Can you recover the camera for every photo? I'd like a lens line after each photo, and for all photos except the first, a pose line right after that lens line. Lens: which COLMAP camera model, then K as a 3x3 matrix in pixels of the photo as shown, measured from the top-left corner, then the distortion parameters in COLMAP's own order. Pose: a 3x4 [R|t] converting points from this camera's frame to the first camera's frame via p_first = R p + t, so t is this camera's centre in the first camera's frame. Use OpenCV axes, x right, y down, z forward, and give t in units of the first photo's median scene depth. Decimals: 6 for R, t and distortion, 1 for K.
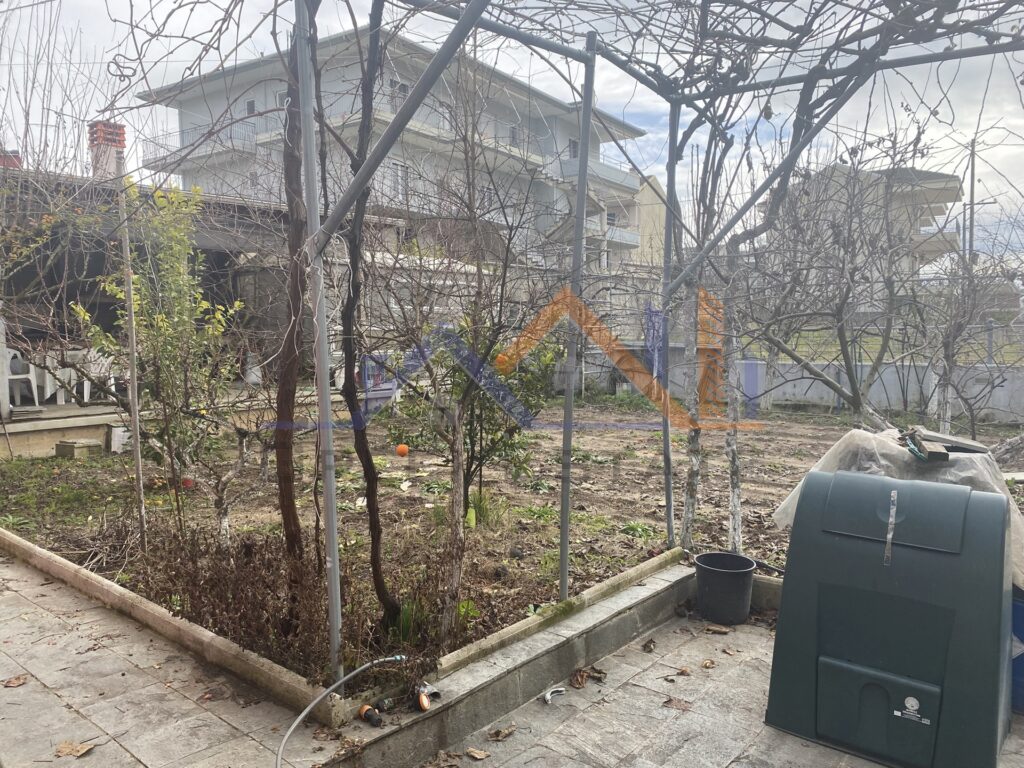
lens RADIAL K [[768.5, 0, 501.8], [0, 768.5, 392.0], [0, 0, 1]] dist [0.021494, -0.027744]
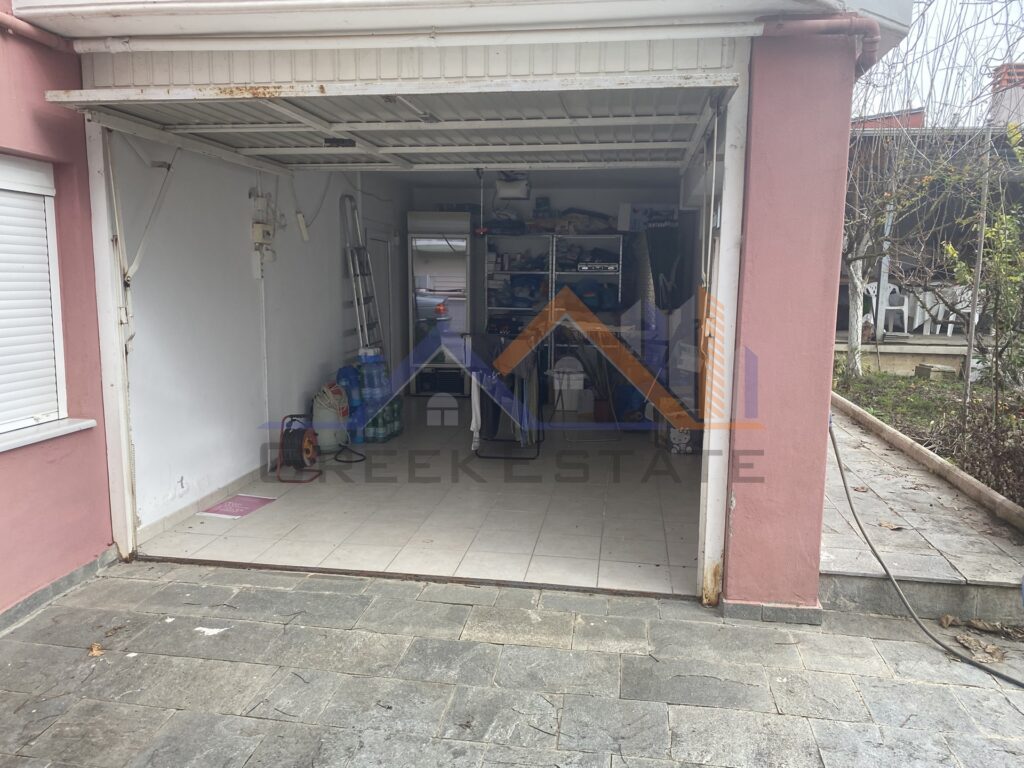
lens RADIAL K [[768.5, 0, 505.7], [0, 768.5, 383.5], [0, 0, 1]] dist [0.021494, -0.027744]
pose [[0.515535, 0.137883, -0.845702, 0.115670], [-0.086416, 0.990303, 0.108780, 0.025784], [0.852500, 0.017003, 0.522451, -0.172355]]
